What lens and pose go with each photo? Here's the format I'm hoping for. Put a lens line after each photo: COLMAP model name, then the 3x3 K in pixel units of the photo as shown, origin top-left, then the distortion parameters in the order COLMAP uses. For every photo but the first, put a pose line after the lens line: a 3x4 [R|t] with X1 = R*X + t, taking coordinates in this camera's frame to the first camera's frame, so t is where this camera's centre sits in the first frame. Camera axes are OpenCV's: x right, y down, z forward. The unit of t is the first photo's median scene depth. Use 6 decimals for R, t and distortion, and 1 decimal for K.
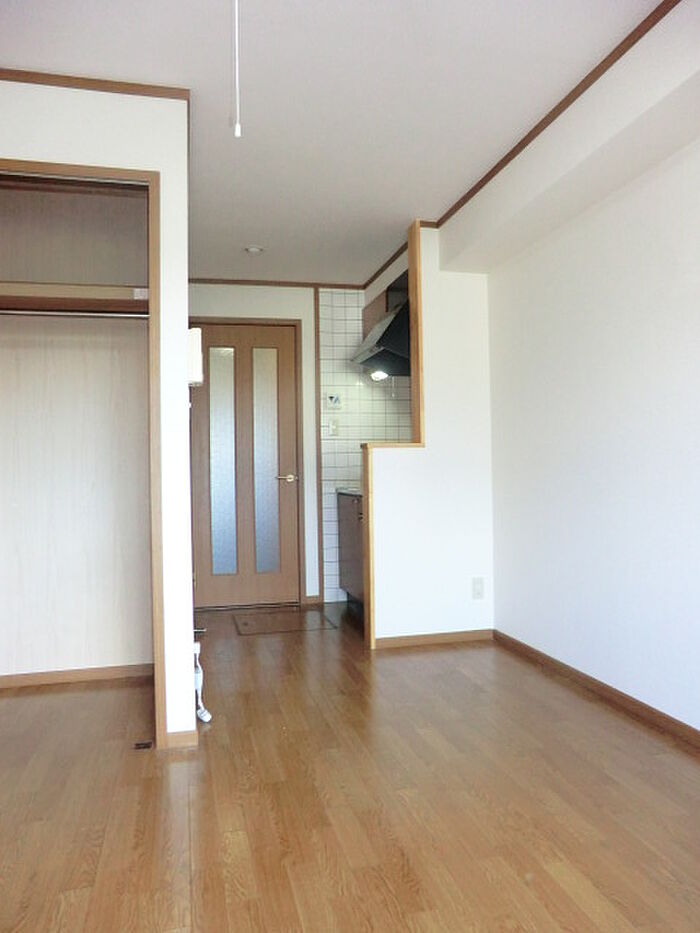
lens RADIAL K [[672.1, 0, 352.1], [0, 672.1, 460.5], [0, 0, 1]] dist [-0.066651, 0.054457]
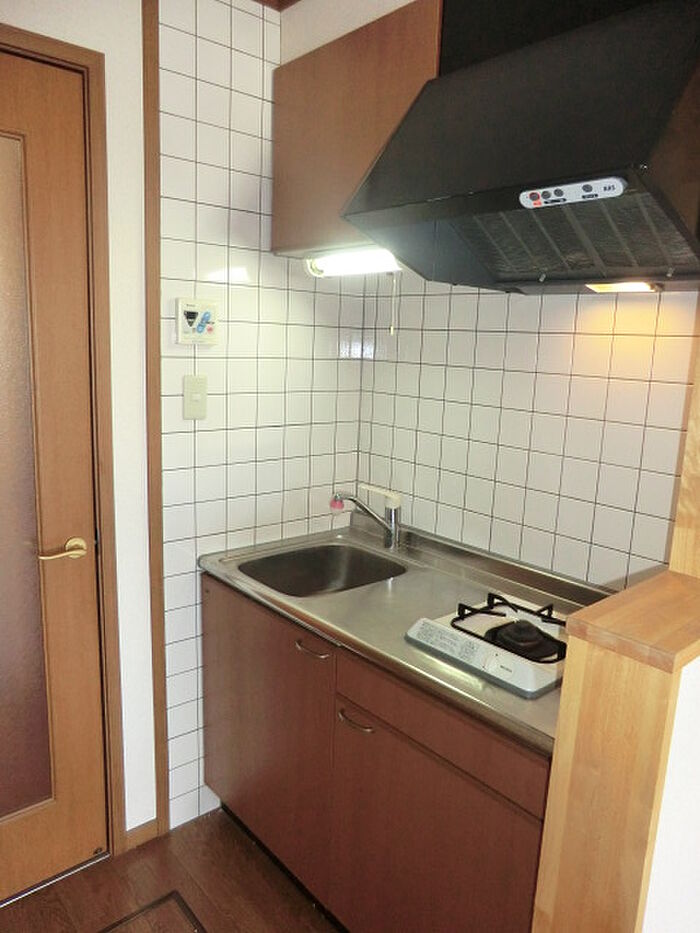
lens RADIAL K [[672.1, 0, 350.3], [0, 672.1, 467.5], [0, 0, 1]] dist [-0.066651, 0.054457]
pose [[0.880359, -0.036523, 0.472899, -0.127562], [-0.059873, 0.980498, 0.187187, -0.086352], [-0.470513, -0.193106, 0.861004, 0.647444]]
